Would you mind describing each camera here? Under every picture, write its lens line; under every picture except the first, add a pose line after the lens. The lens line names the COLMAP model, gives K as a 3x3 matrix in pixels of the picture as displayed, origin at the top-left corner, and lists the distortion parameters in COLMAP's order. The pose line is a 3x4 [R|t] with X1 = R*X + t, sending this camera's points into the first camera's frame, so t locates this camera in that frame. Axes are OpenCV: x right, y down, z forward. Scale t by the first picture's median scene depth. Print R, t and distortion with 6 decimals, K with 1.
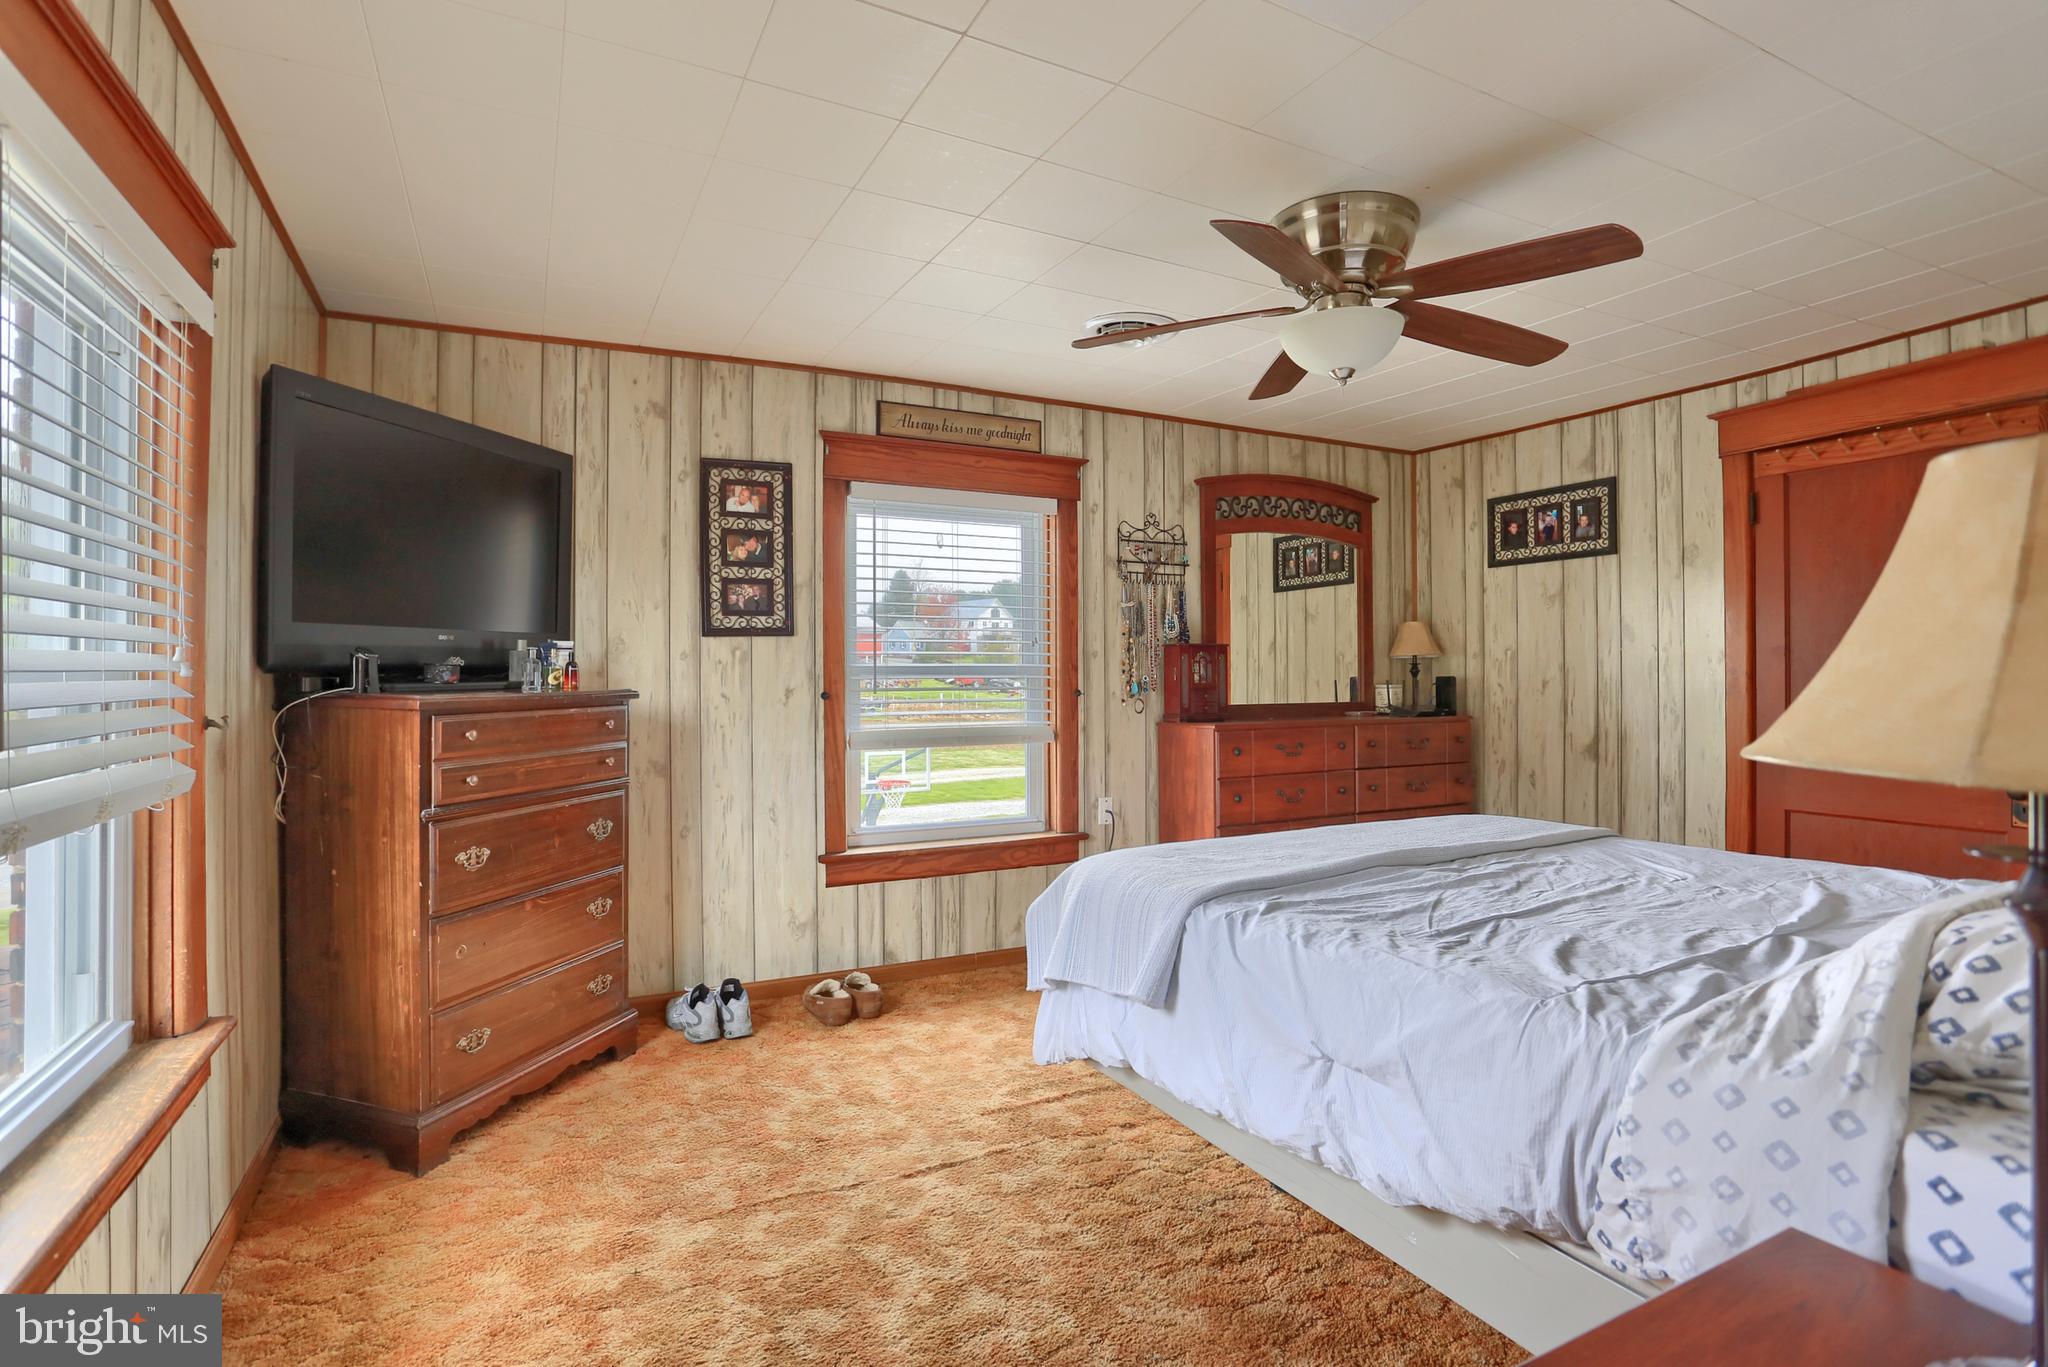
lens RADIAL K [[995.5, 0, 1007.9], [0, 995.5, 678.6], [0, 0, 1]] dist [-0.080120, 0.039445]
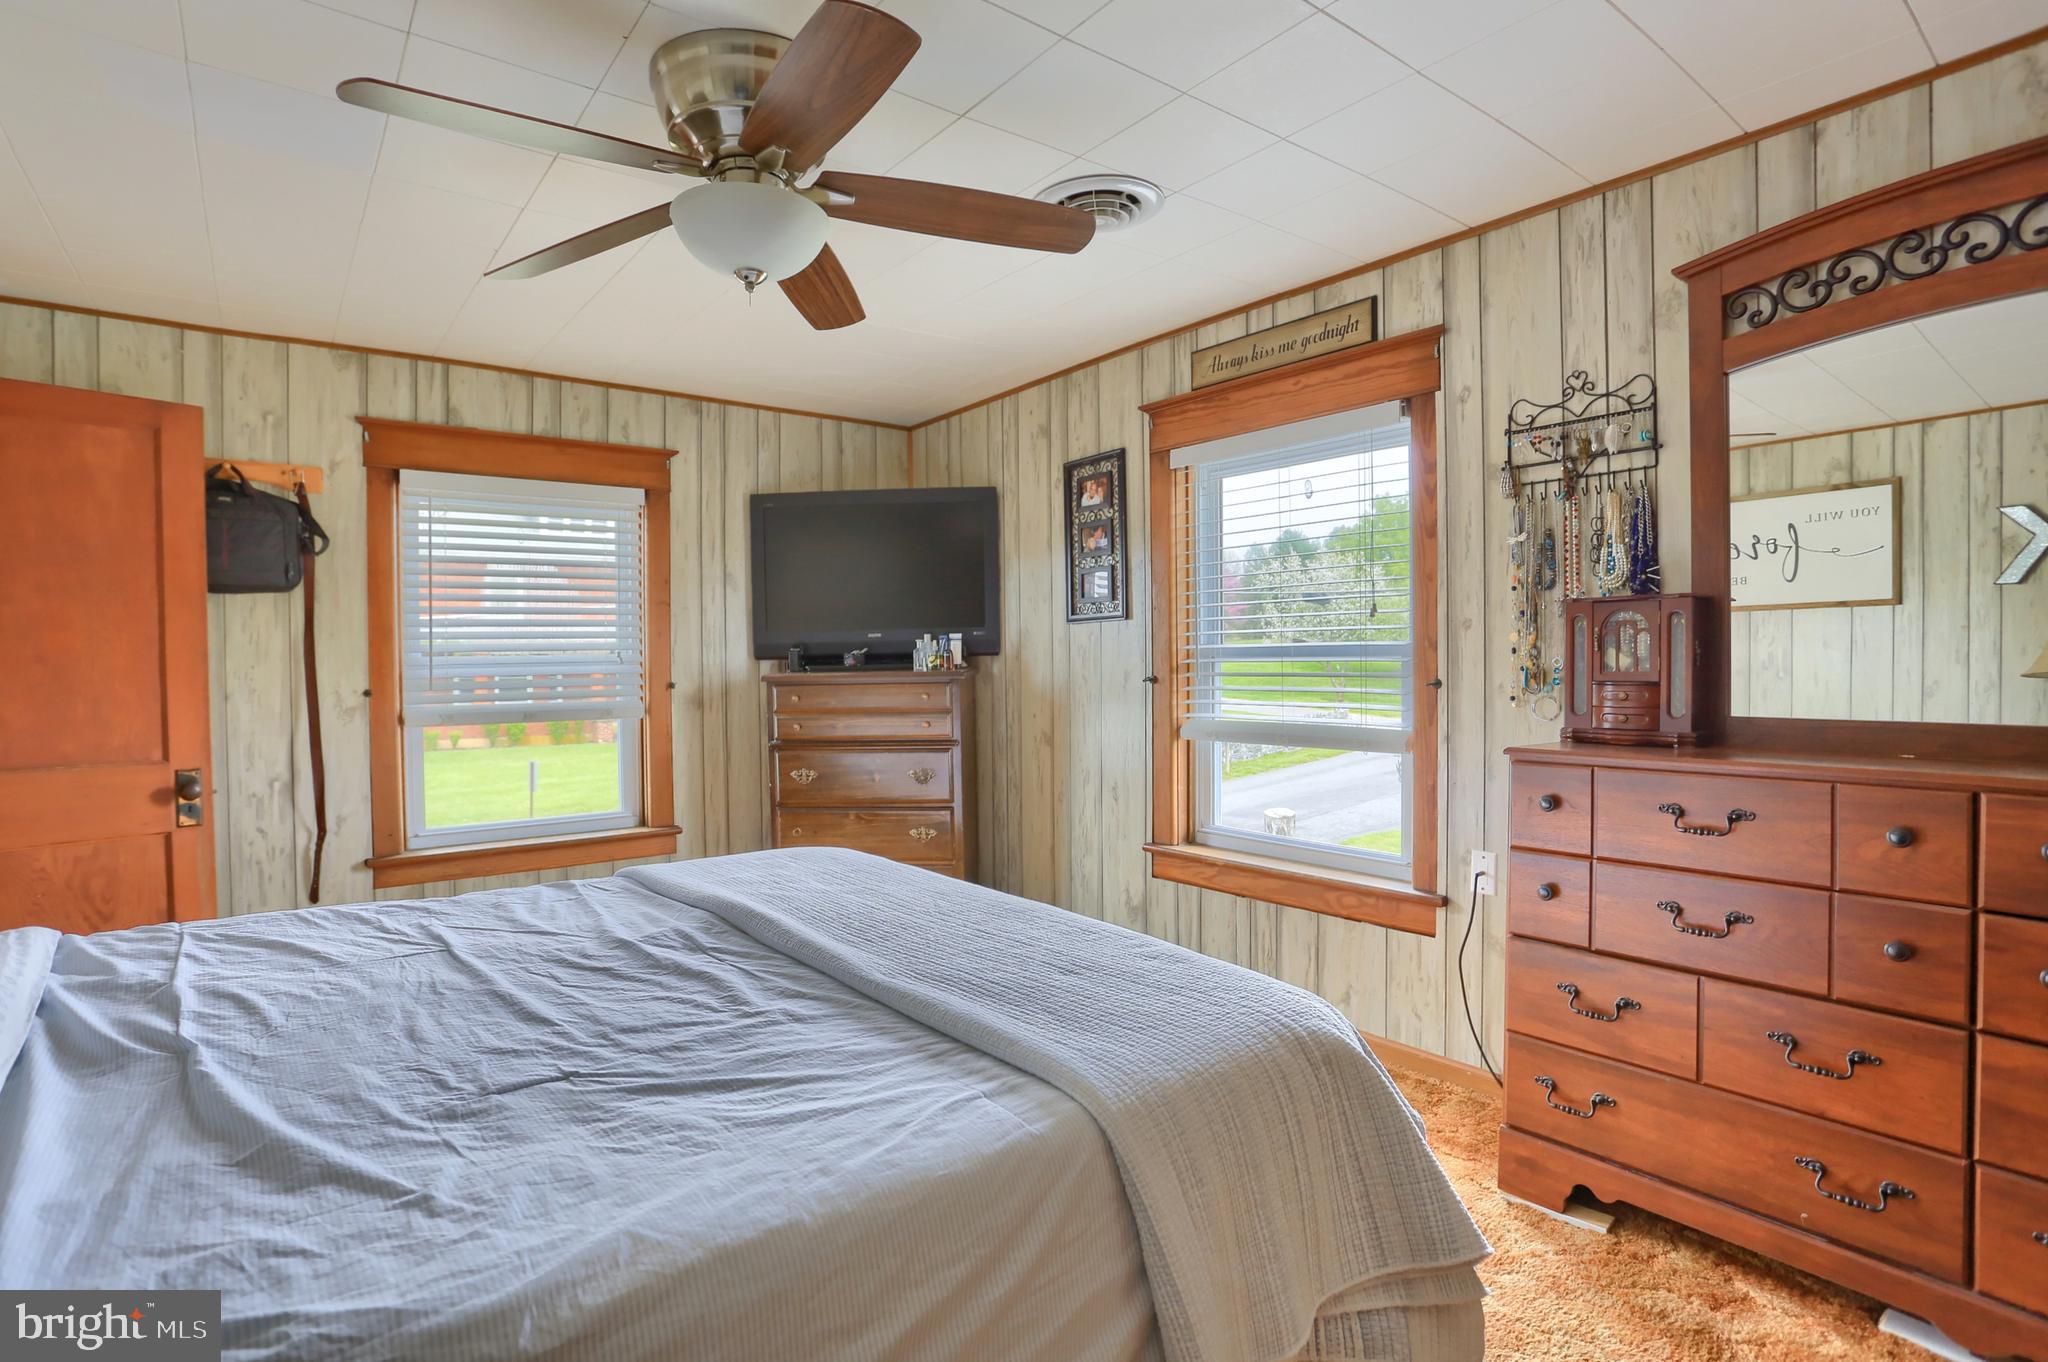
lens RADIAL K [[995.5, 0, 1007.9], [0, 995.5, 676.1], [0, 0, 1]] dist [-0.080120, 0.039445]
pose [[0.199297, 0.018540, -0.979764, 0.684524], [0.007167, 0.999767, 0.020377, -0.006117], [0.979913, -0.011083, 0.199118, 0.622024]]
